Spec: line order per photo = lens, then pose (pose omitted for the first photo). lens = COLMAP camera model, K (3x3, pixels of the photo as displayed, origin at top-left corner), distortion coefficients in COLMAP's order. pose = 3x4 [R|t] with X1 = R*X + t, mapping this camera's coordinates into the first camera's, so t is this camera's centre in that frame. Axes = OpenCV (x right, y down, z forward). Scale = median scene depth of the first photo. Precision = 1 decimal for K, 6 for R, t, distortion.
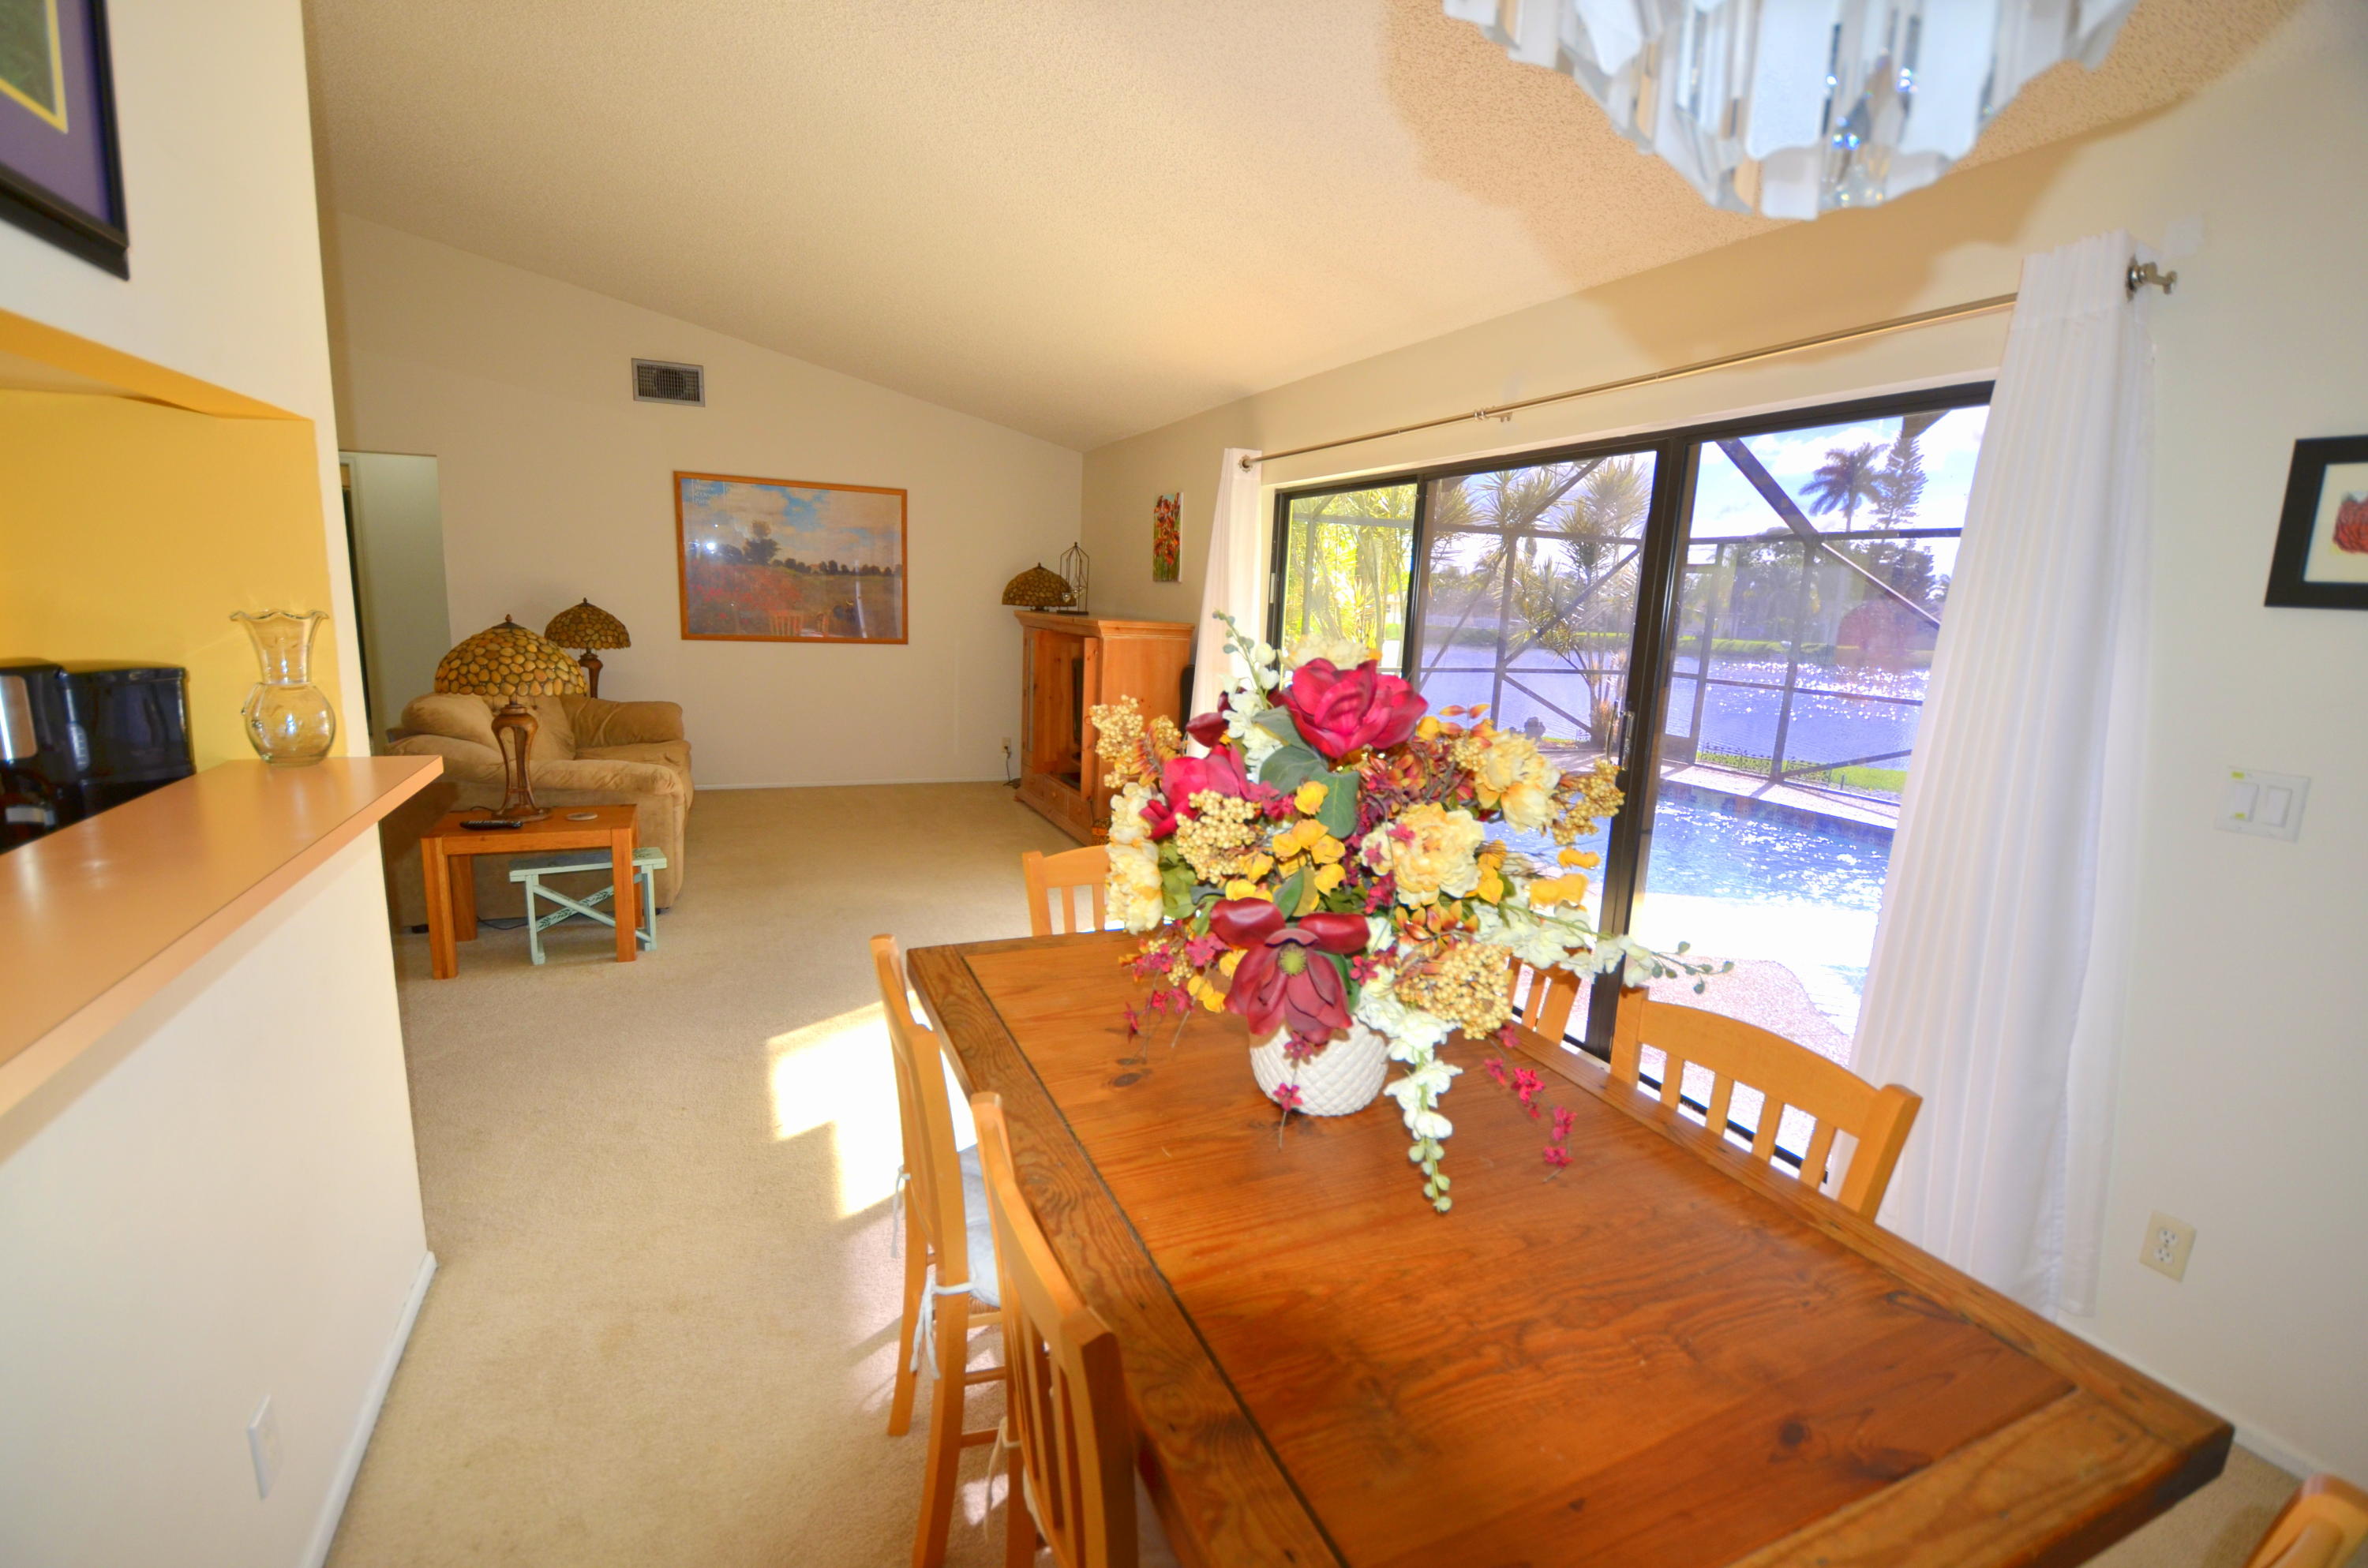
lens RADIAL K [[1035.2, 0, 1171.7], [0, 1035.2, 795.5], [0, 0, 1]] dist [0.024088, -0.028952]
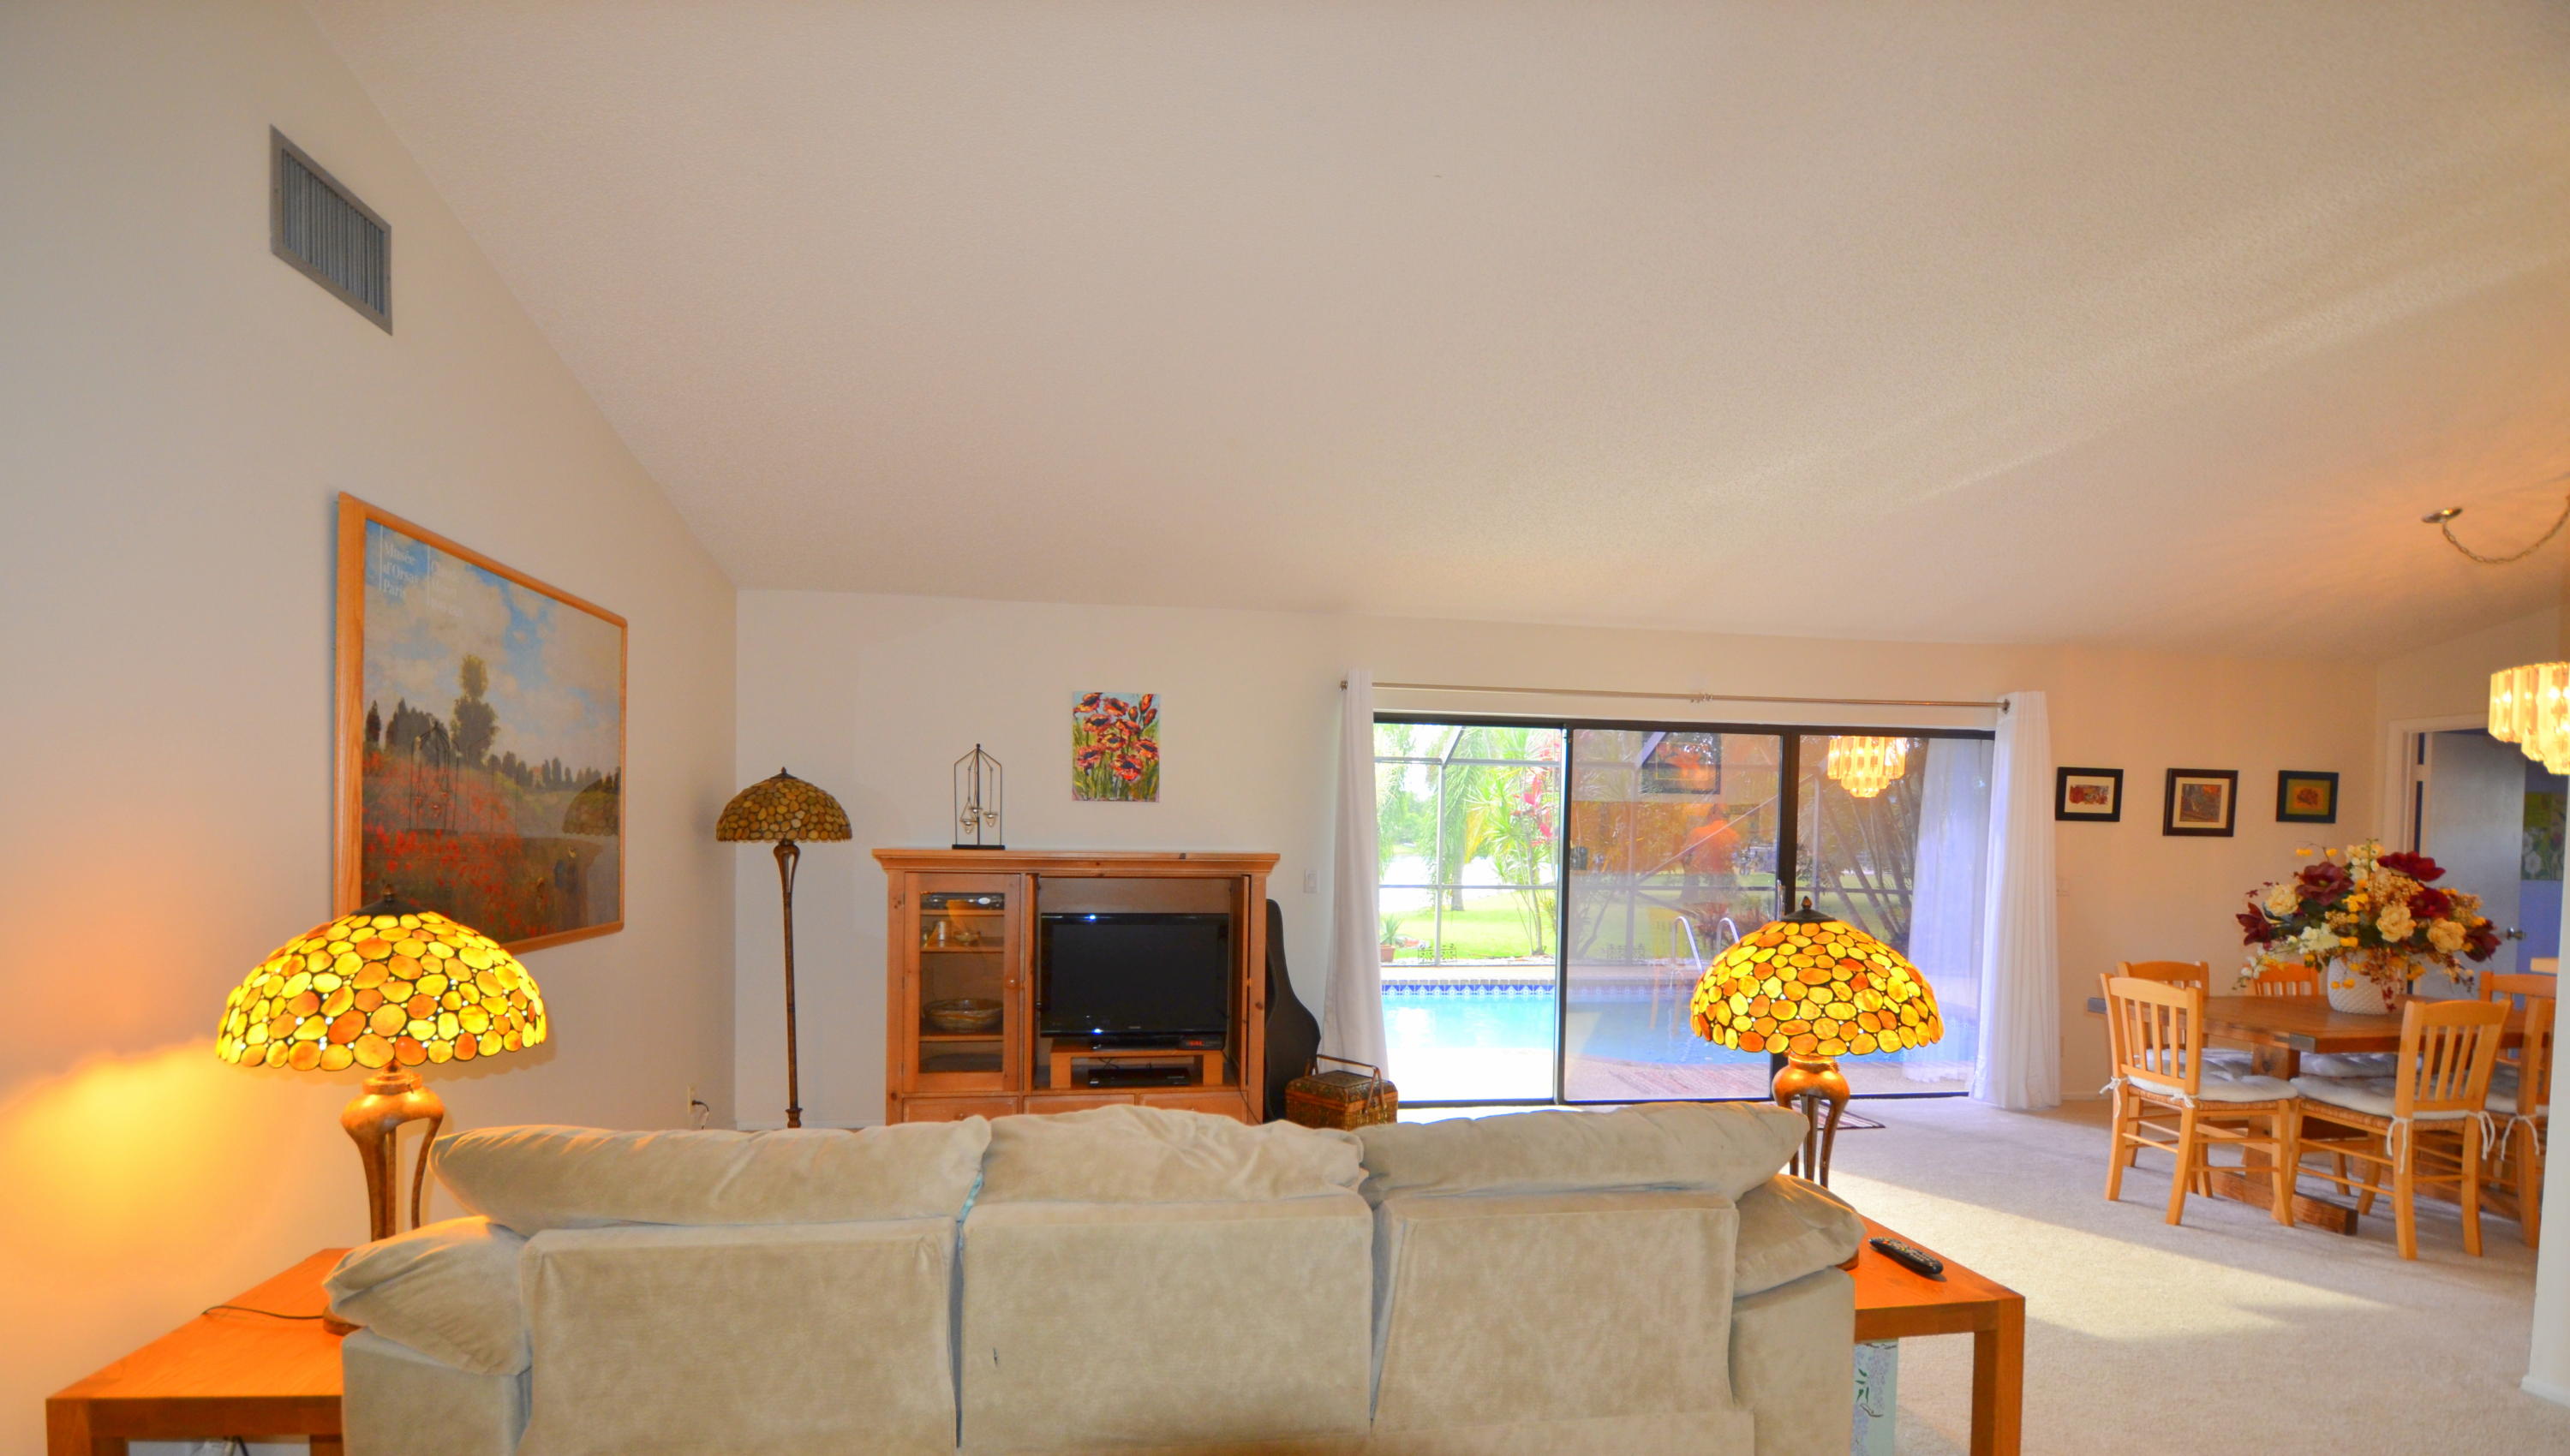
lens RADIAL K [[1141.3, 0, 1274.7], [0, 1141.3, 857.4], [0, 0, 1]] dist [-0.001397, -0.000704]
pose [[0.259001, -0.058860, 0.964082, -0.758693], [0.178774, 0.983816, 0.012037, -0.144749], [-0.949188, 0.169235, 0.265332, 0.628126]]
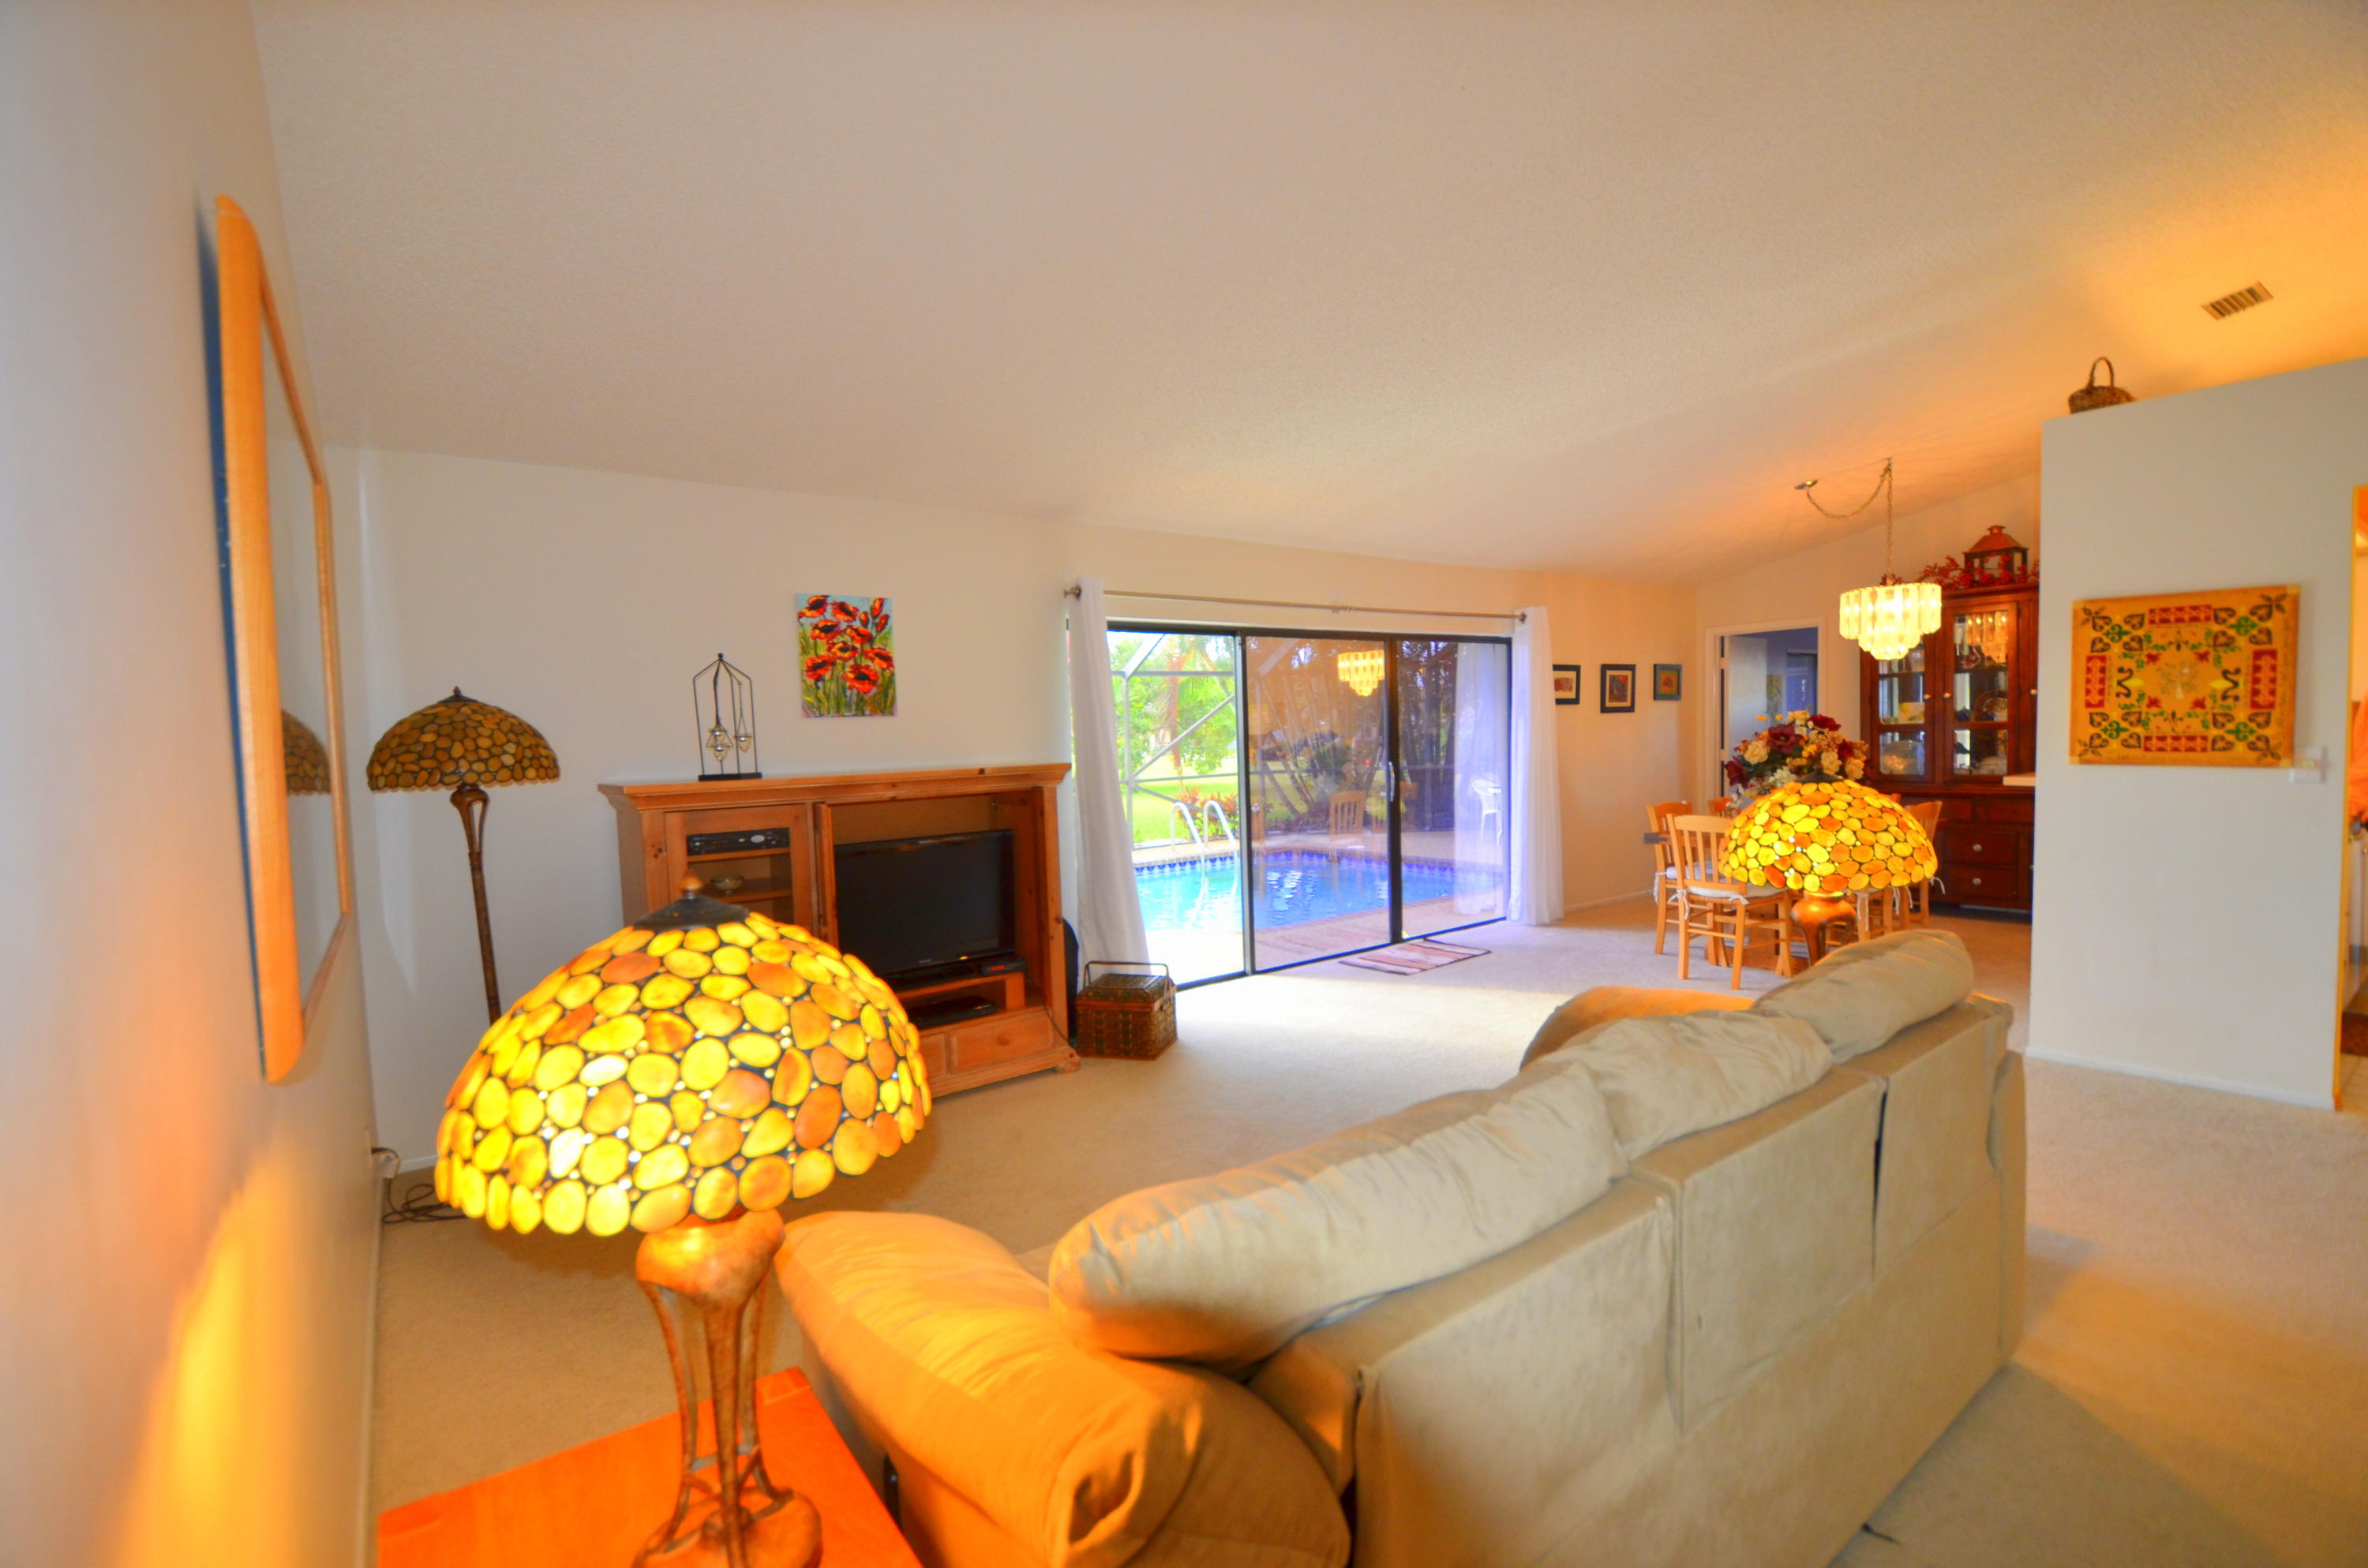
lens RADIAL K [[1035.2, 0, 1171.7], [0, 1035.2, 795.5], [0, 0, 1]] dist [0.024088, -0.028952]
pose [[-0.225248, -0.089389, 0.970192, -0.699248], [0.211312, 0.967598, 0.138209, -0.194128], [-0.951110, 0.236144, -0.199061, 0.891840]]
